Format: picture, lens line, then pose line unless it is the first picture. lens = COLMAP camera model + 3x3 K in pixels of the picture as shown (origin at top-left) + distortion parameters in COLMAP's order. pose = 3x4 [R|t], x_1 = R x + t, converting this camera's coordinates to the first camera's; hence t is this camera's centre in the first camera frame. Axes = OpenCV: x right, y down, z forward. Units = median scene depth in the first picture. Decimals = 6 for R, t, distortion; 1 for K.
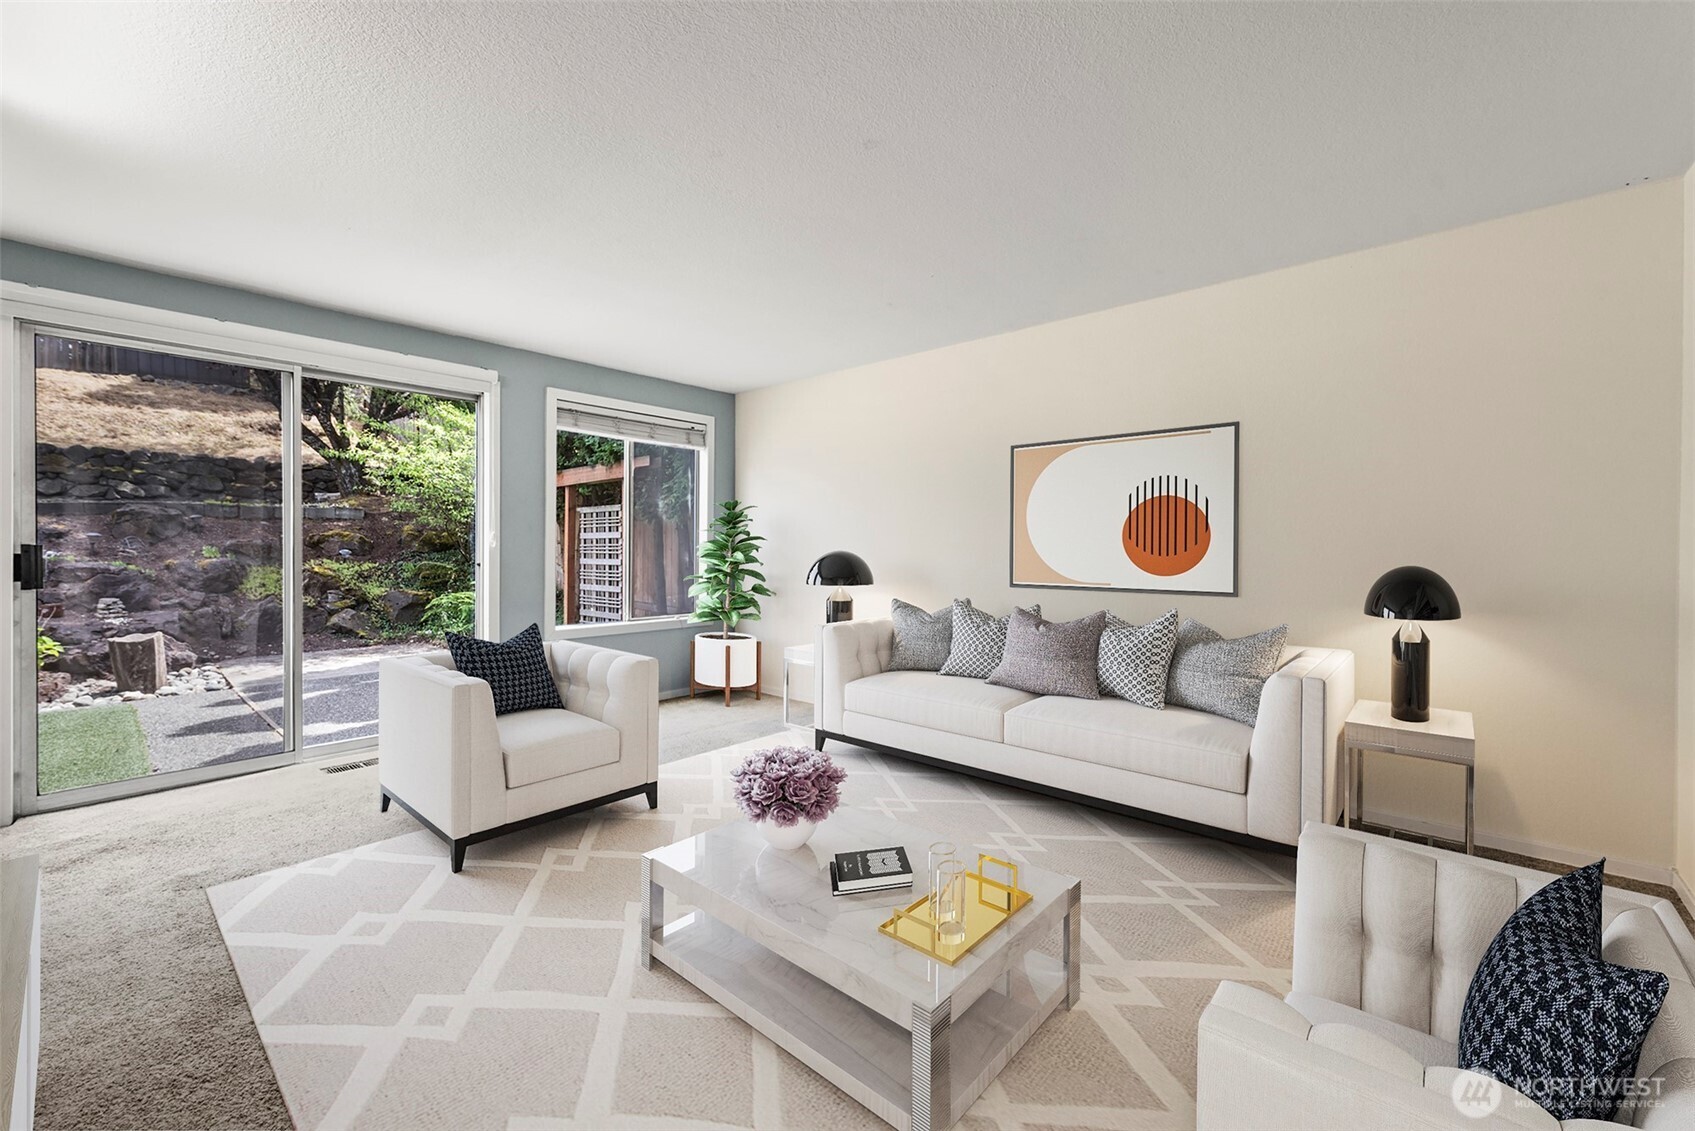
lens RADIAL K [[677.9, 0, 835.9], [0, 677.9, 554.0], [0, 0, 1]] dist [0.002949, 0.000146]
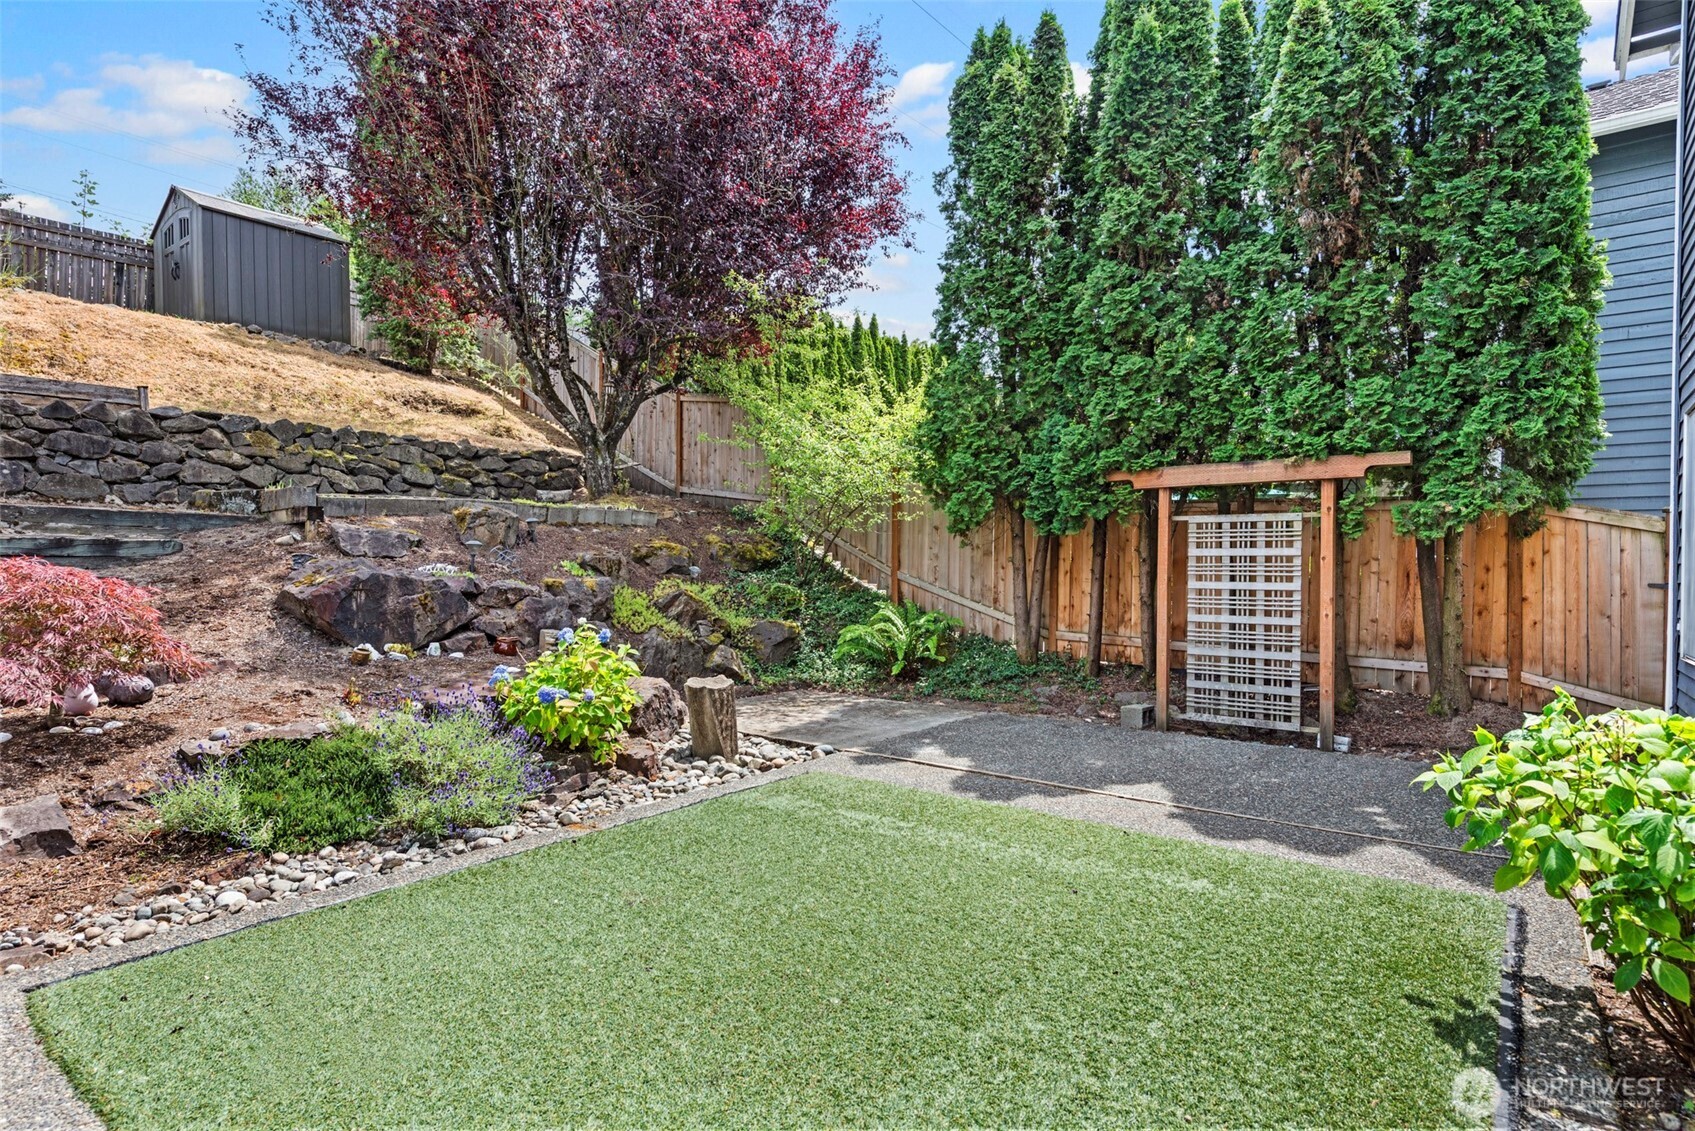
lens RADIAL K [[868.4, 0, 847.3], [0, 868.4, 571.4], [0, 0, 1]] dist [0.005349, 0.000147]
pose [[0.995733, 0.008779, 0.091867, -0.699825], [-0.008127, 0.999939, -0.007472, 0.005060], [-0.091927, 0.006693, 0.995743, 0.025215]]
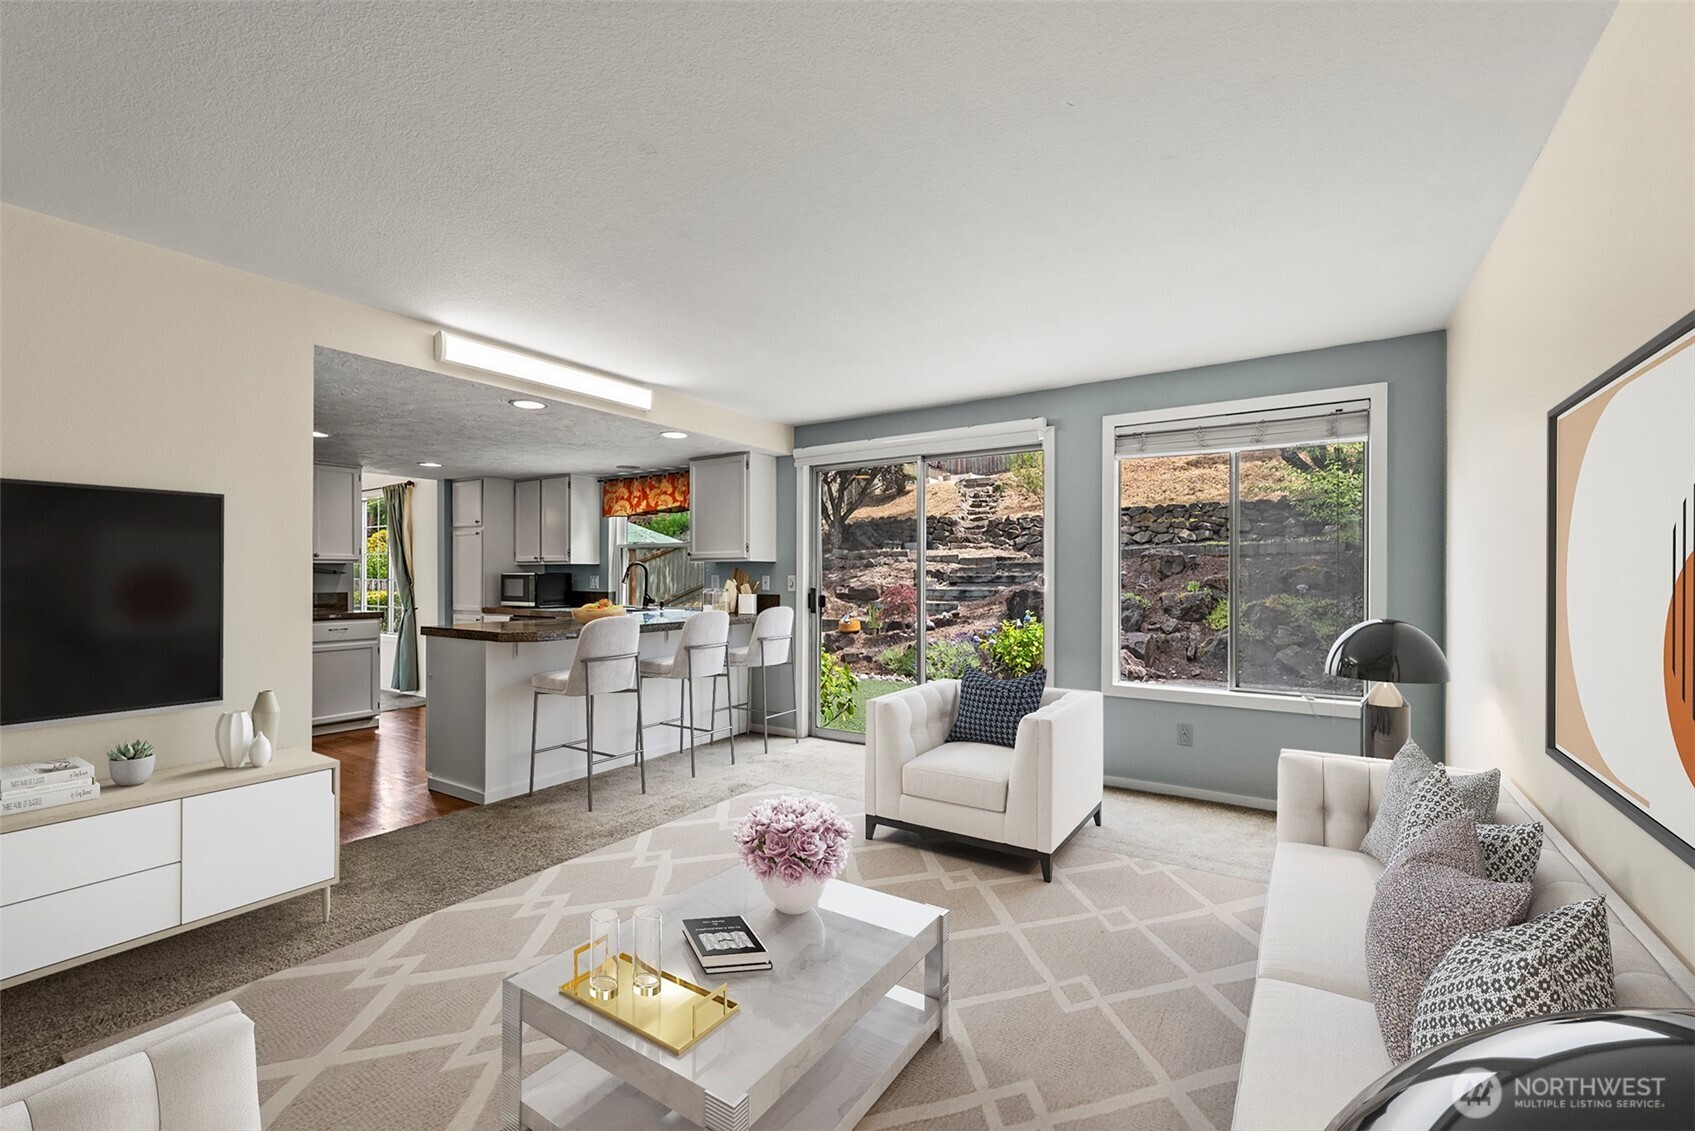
lens RADIAL K [[737.8, 0, 844.3], [0, 737.8, 576.6], [0, 0, 1]] dist [0.000919, 0.000173]
pose [[0.150244, -0.005488, -0.988634, 0.240402], [-0.009885, 0.999926, -0.007053, -0.004712], [0.988599, 0.010833, 0.150179, 0.214881]]
